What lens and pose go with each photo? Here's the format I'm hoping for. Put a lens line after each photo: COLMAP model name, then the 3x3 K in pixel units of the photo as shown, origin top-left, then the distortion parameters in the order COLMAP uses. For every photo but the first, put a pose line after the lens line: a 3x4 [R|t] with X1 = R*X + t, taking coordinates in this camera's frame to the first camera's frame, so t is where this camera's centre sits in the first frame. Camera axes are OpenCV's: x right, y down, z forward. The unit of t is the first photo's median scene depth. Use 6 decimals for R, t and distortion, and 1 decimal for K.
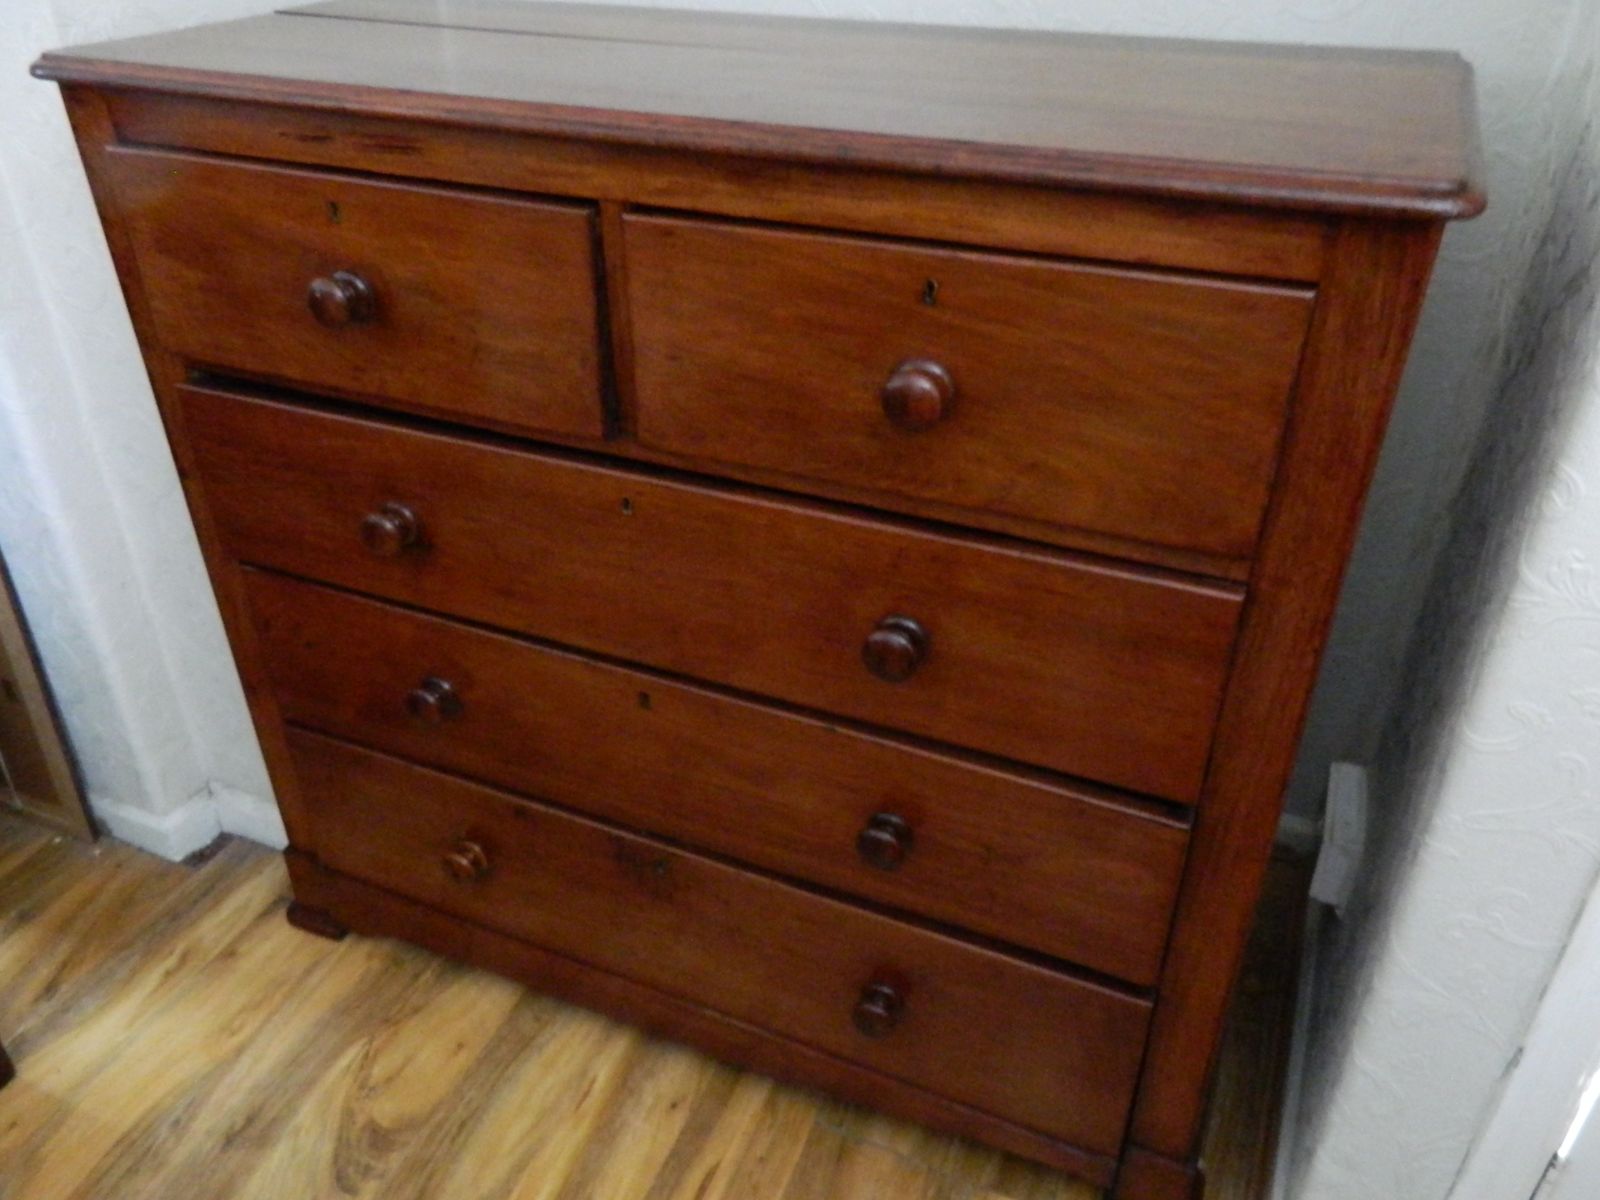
lens RADIAL K [[1236.6, 0, 795.5], [0, 1236.6, 587.0], [0, 0, 1]] dist [0.037032, -0.018575]
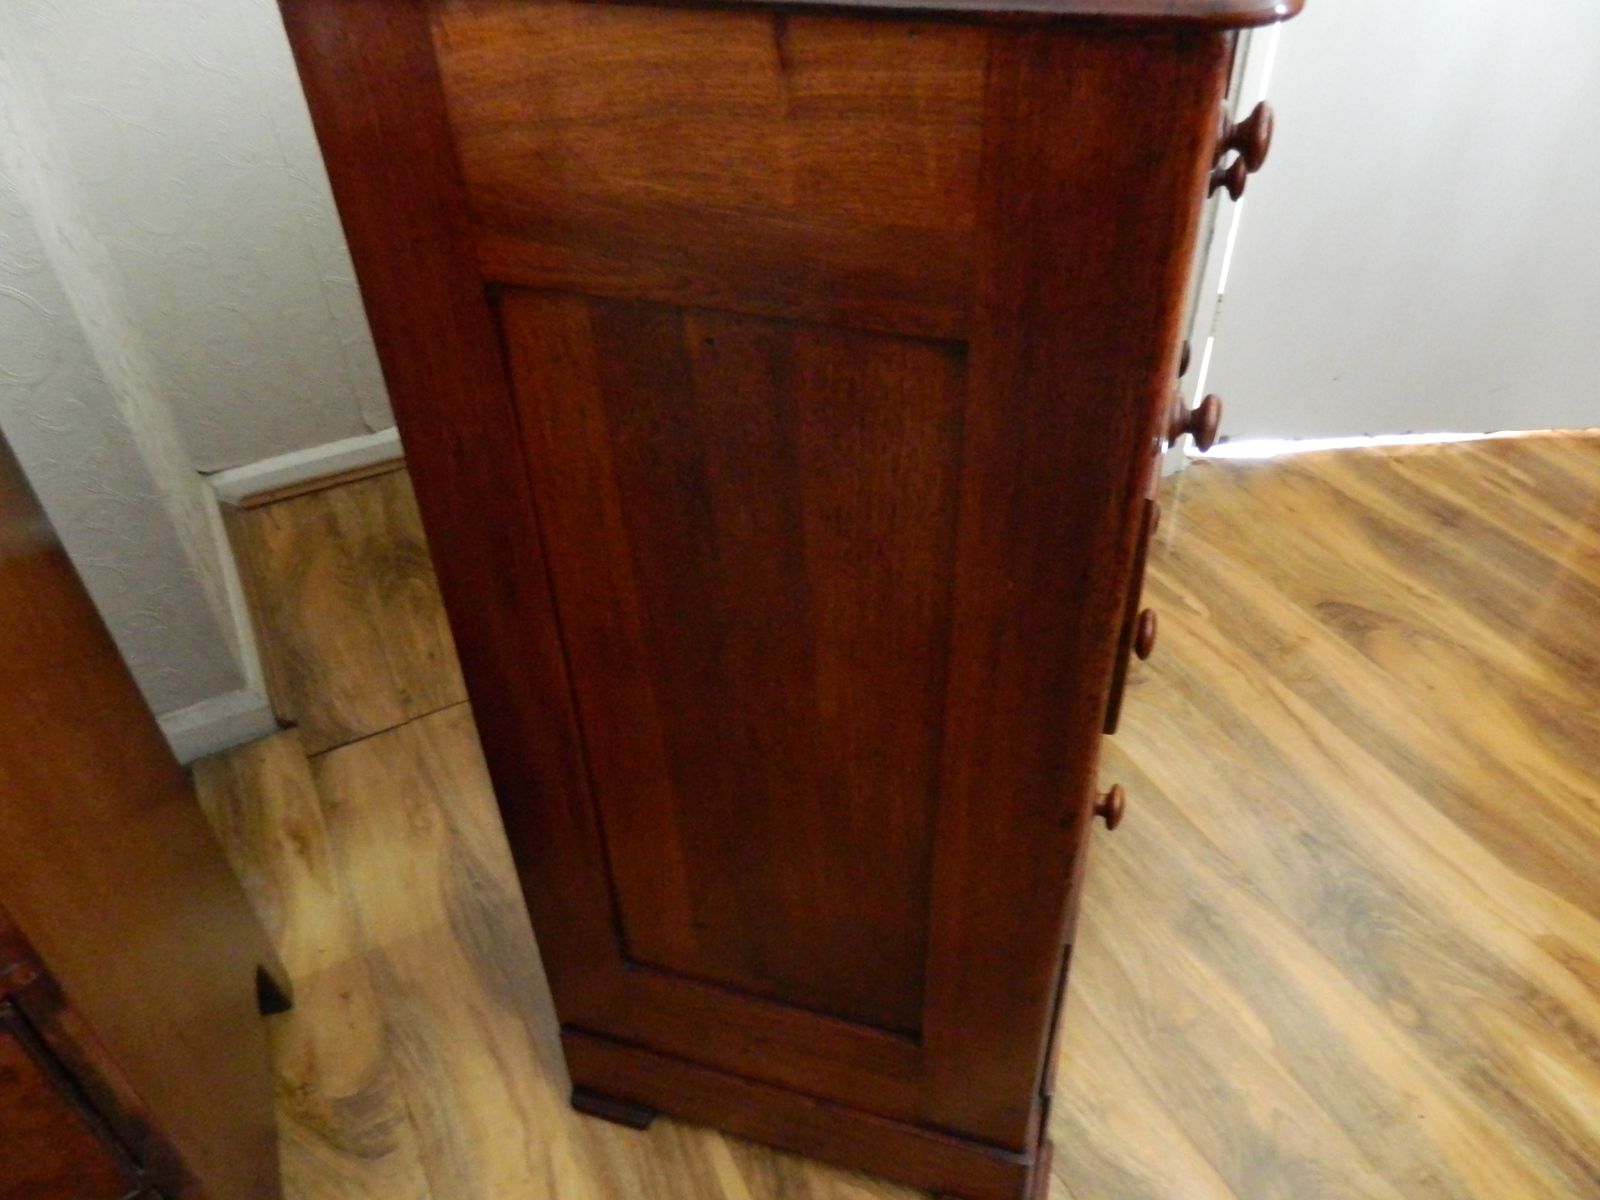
lens RADIAL K [[1236.6, 0, 798.4], [0, 1236.6, 596.9], [0, 0, 1]] dist [0.037032, -0.018575]
pose [[0.638553, -0.501716, 0.583551, -1.035213], [0.427068, 0.861820, 0.273641, 0.060921], [-0.640206, 0.074482, 0.764584, 0.015438]]
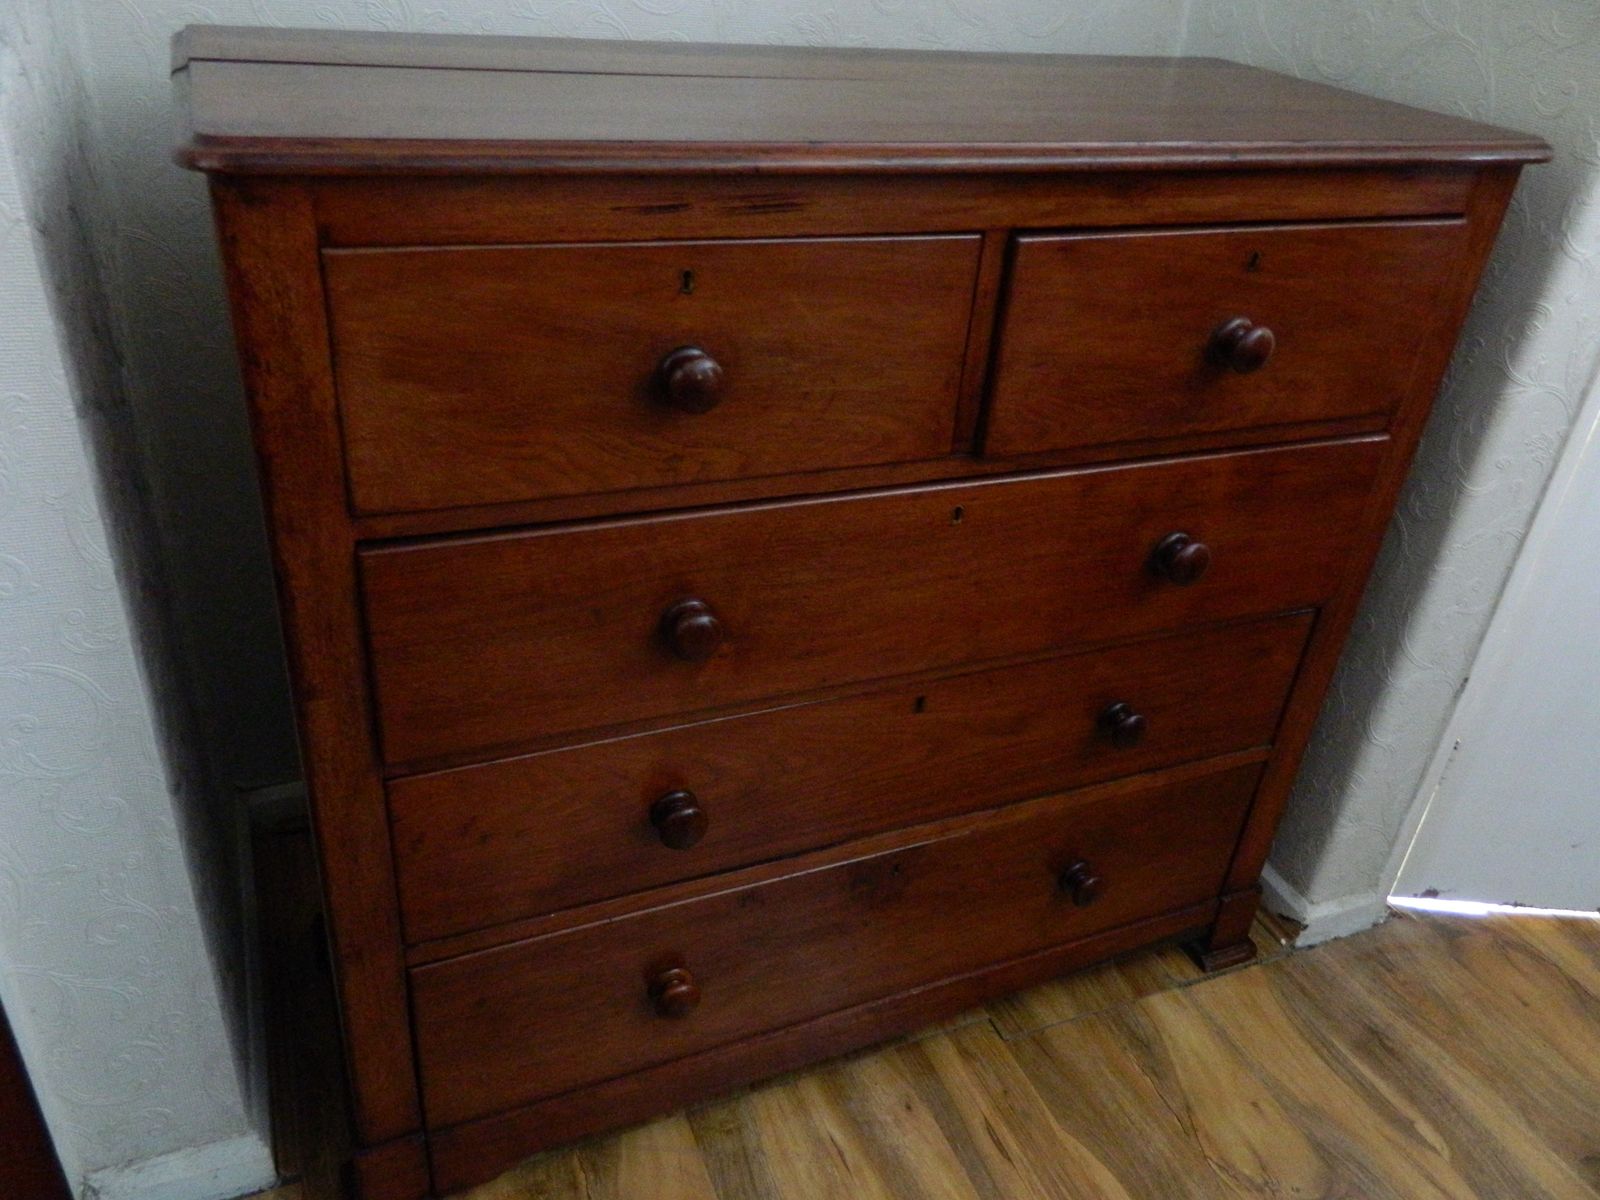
lens RADIAL K [[1236.6, 0, 797.4], [0, 1236.6, 590.6], [0, 0, 1]] dist [0.037032, -0.018575]
pose [[0.687472, -0.314324, 0.654662, -0.896189], [0.313007, 0.941694, 0.123443, -0.177419], [-0.655293, 0.120051, 0.745774, 0.316988]]
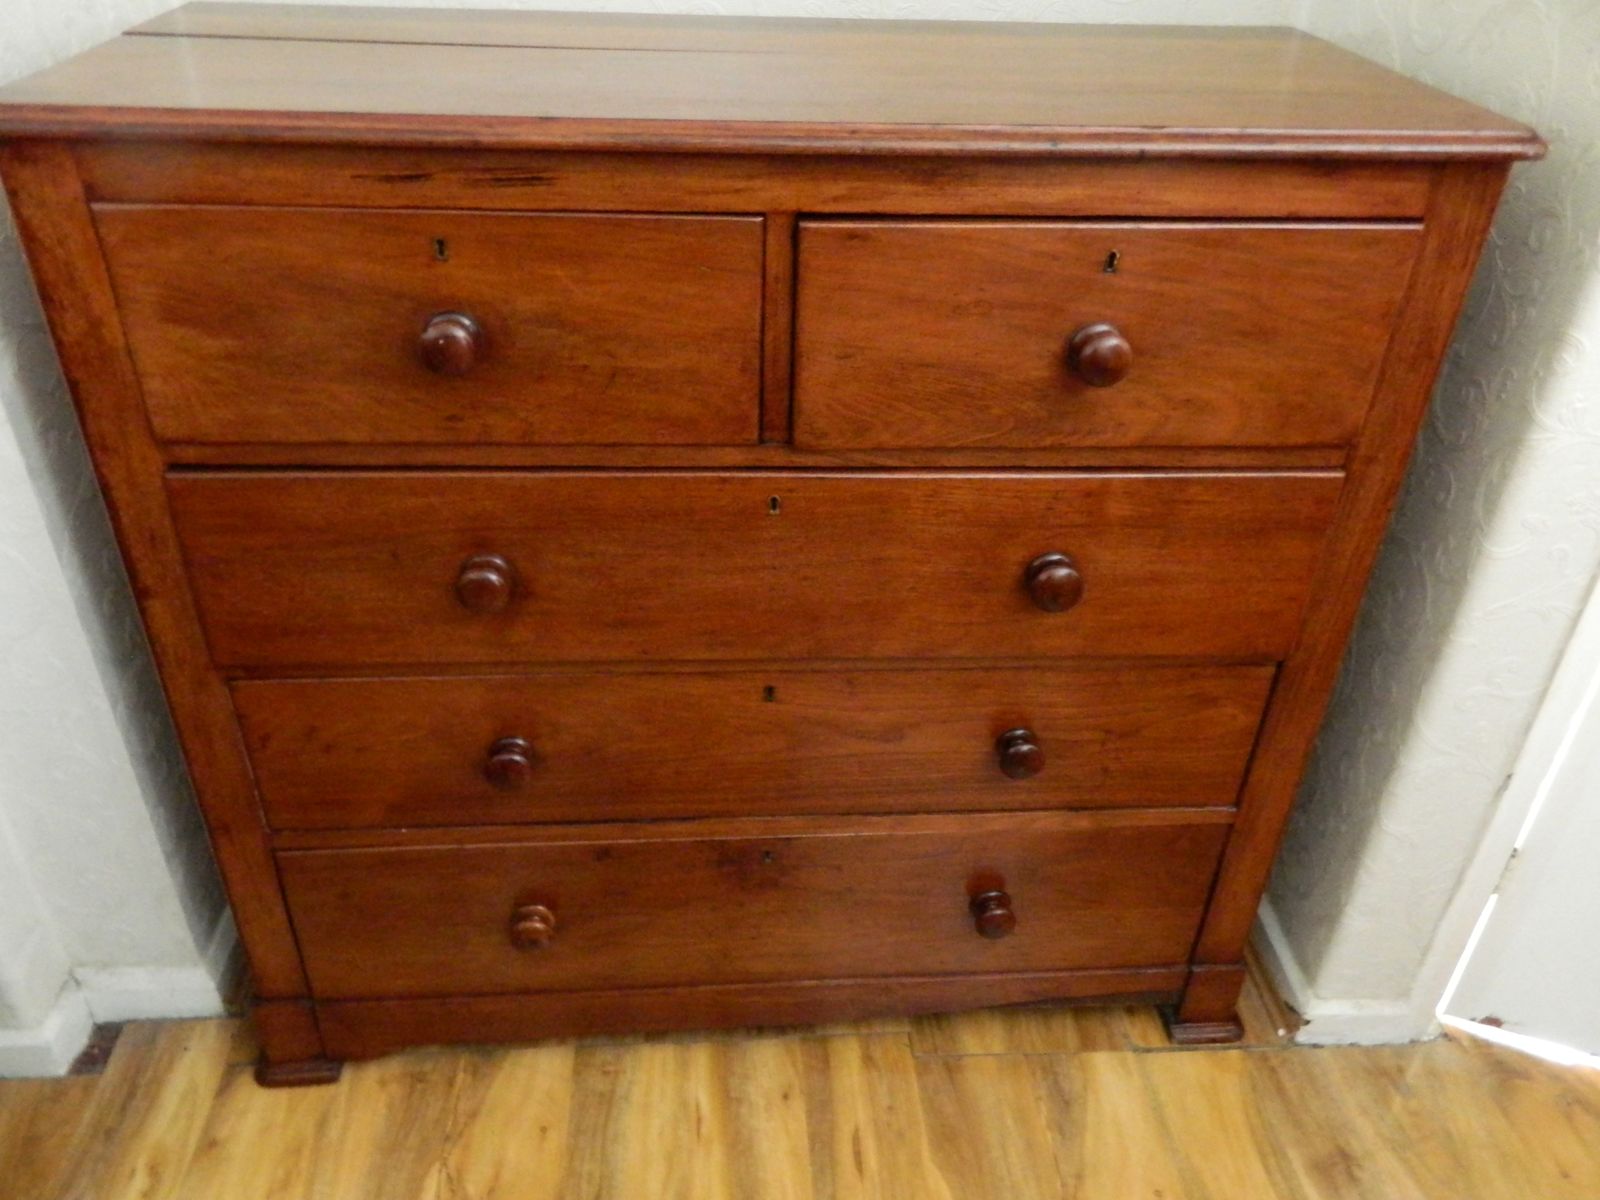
lens RADIAL K [[1236.6, 0, 795.1], [0, 1236.6, 591.3], [0, 0, 1]] dist [0.037032, -0.018575]
pose [[0.889305, -0.221657, 0.400007, -0.522412], [0.213409, 0.974752, 0.065686, -0.064955], [-0.404467, 0.026950, 0.914155, 0.073102]]
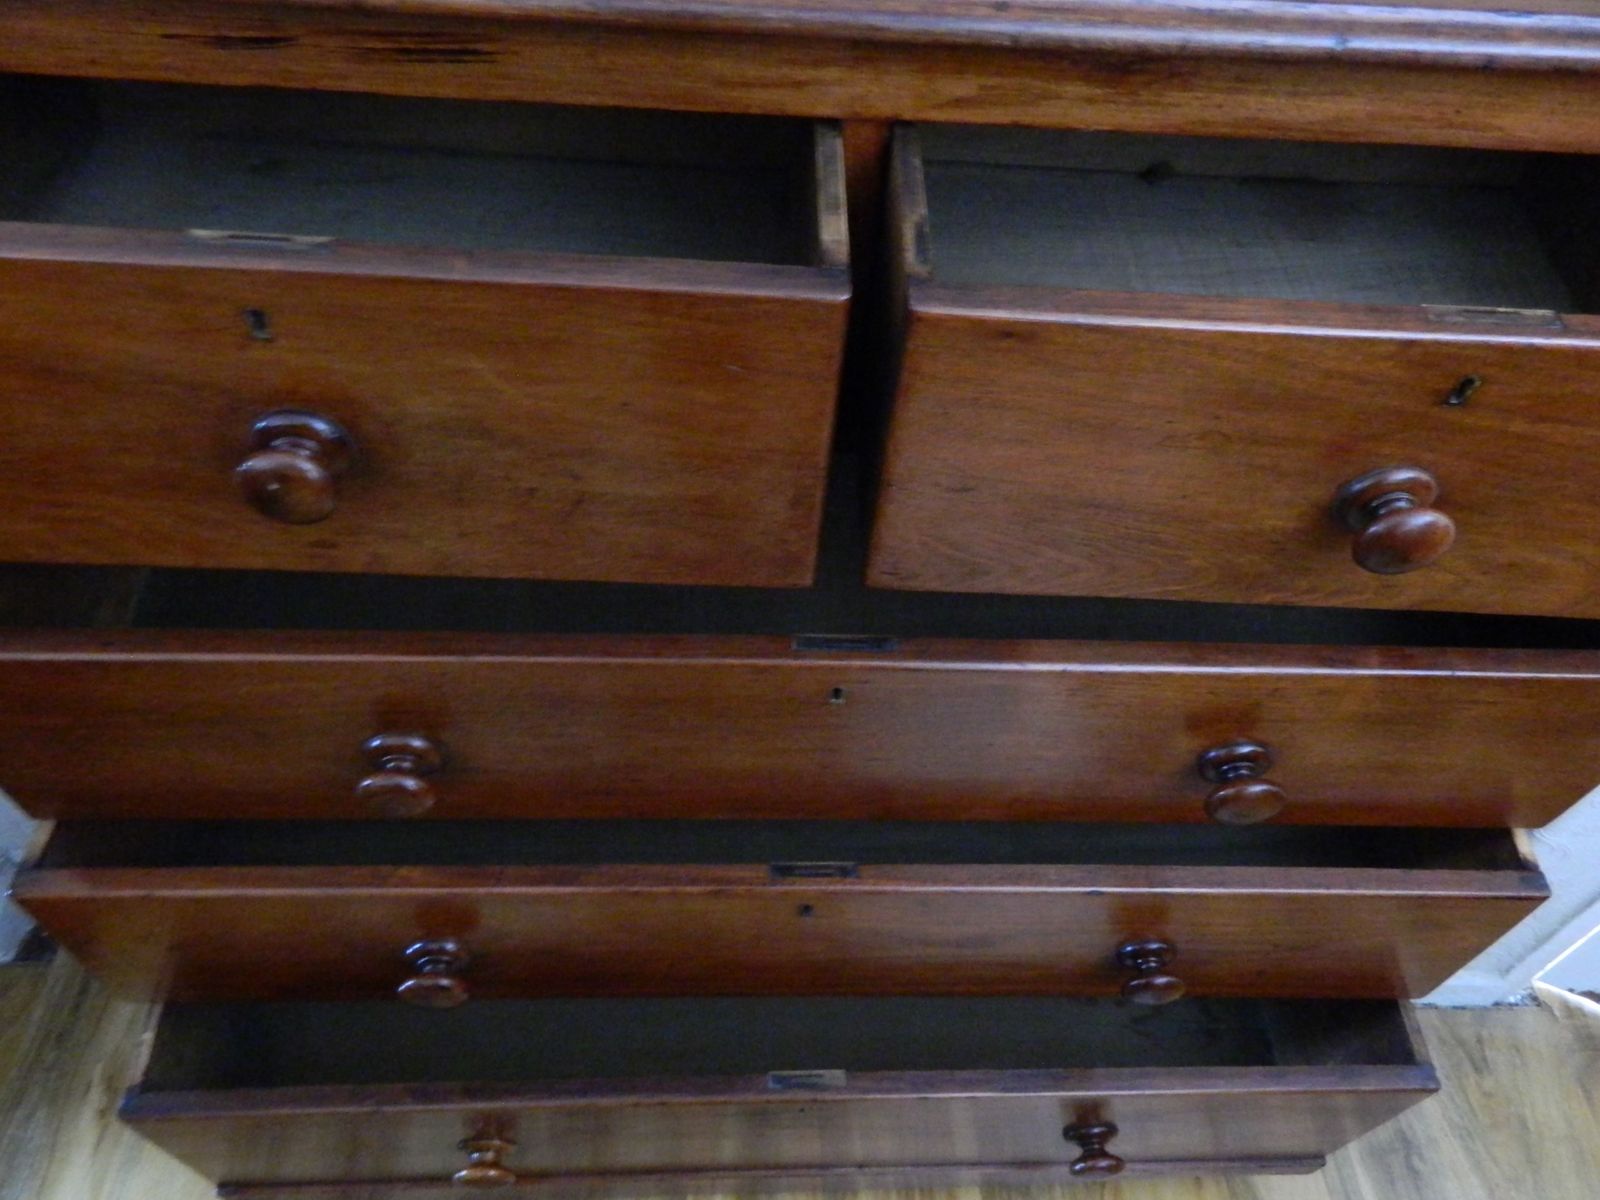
lens RADIAL K [[1236.6, 0, 798.8], [0, 1236.6, 589.2], [0, 0, 1]] dist [0.037032, -0.018575]
pose [[0.911538, -0.274303, 0.306359, -0.372980], [0.161979, 0.924287, 0.345624, -0.270036], [-0.377970, -0.265425, 0.886955, 0.343188]]
